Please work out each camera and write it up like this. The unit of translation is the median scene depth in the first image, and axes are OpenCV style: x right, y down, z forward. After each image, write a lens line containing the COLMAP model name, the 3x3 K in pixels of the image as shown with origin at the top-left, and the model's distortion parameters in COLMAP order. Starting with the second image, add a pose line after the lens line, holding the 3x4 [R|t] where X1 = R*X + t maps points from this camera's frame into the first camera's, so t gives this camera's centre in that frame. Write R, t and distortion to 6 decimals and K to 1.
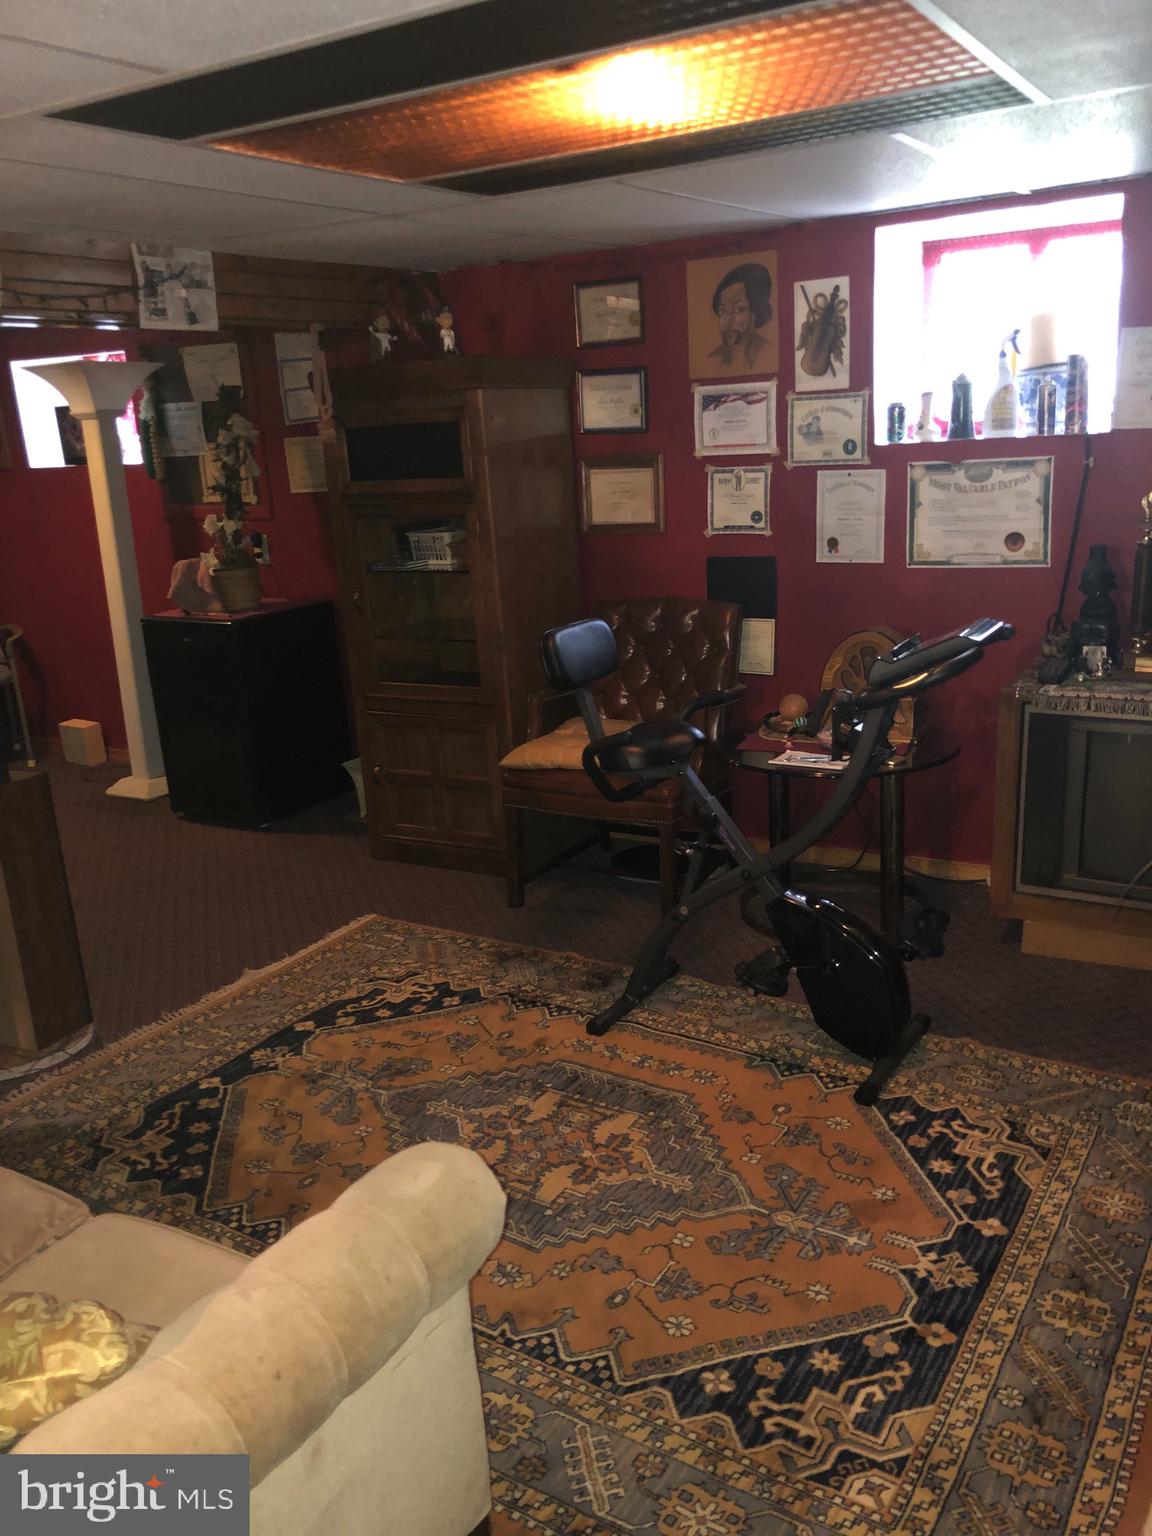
lens RADIAL K [[1273.5, 0, 594.9], [0, 1273.5, 754.2], [0, 0, 1]] dist [0.013690, -0.002321]
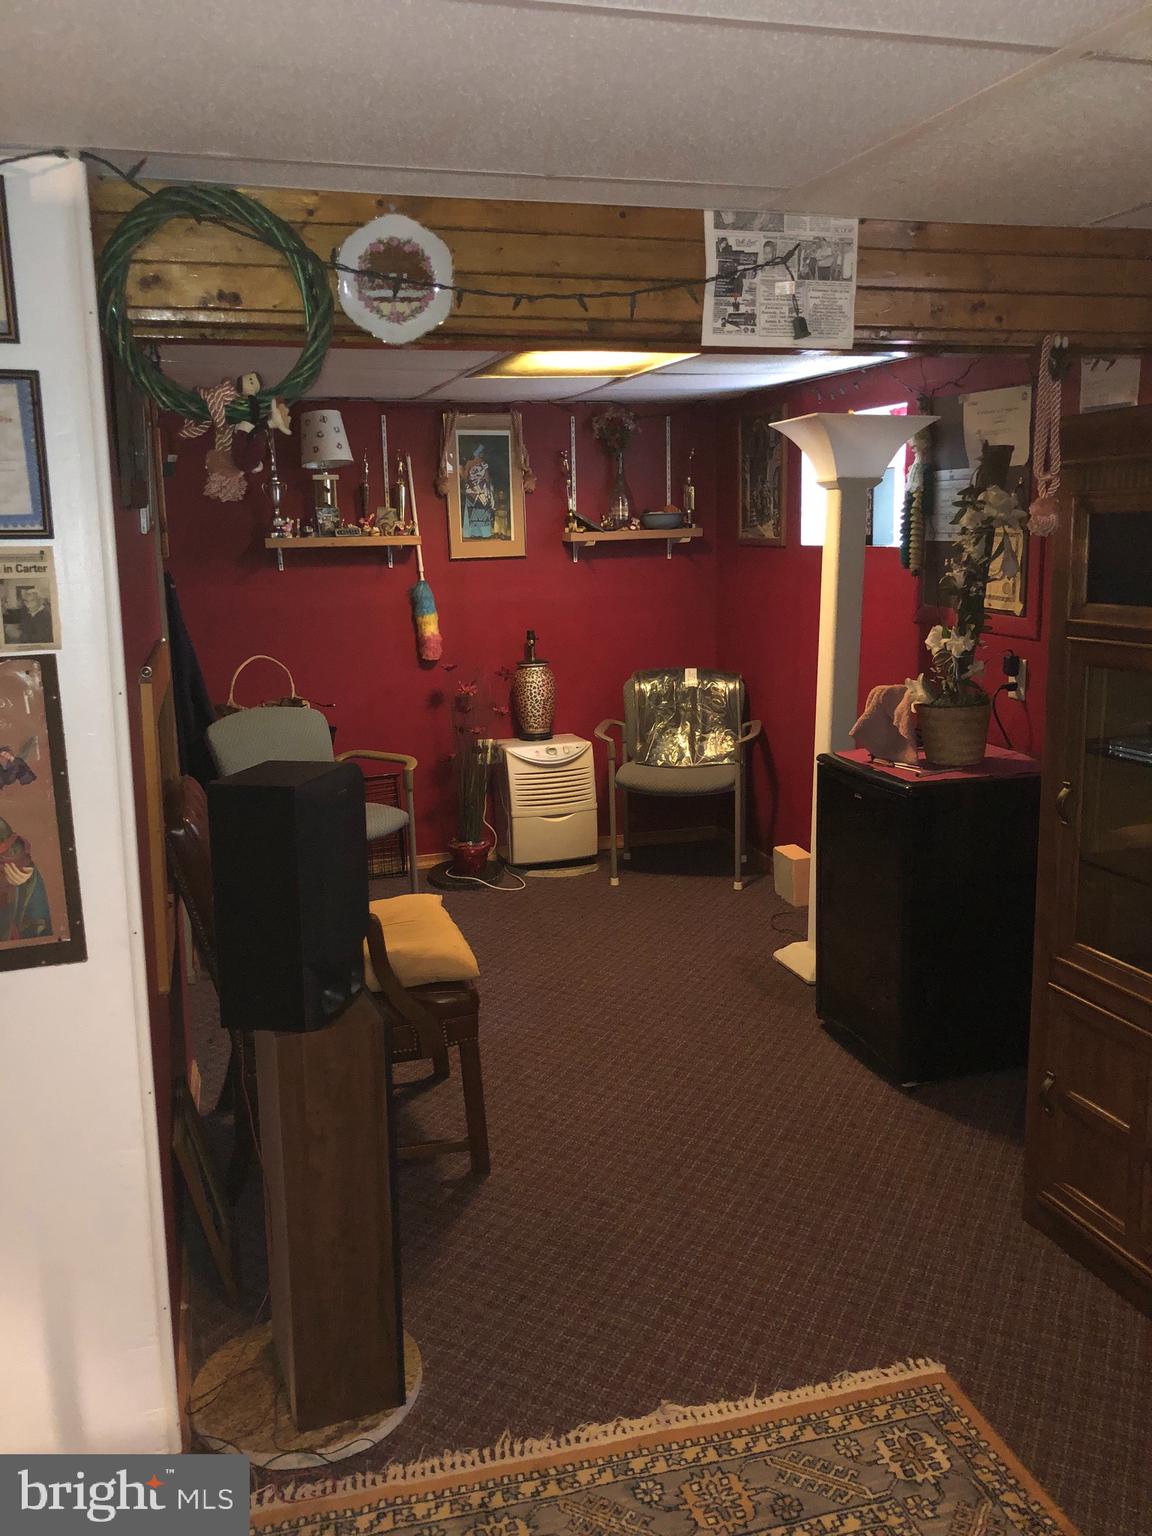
lens RADIAL K [[1273.5, 0, 594.9], [0, 1273.5, 754.2], [0, 0, 1]] dist [0.013690, -0.002321]
pose [[0.737920, 0.160858, -0.655438, 0.042192], [-0.195314, 0.980521, 0.020748, -0.126663], [0.646009, 0.112706, 0.754964, 0.467763]]
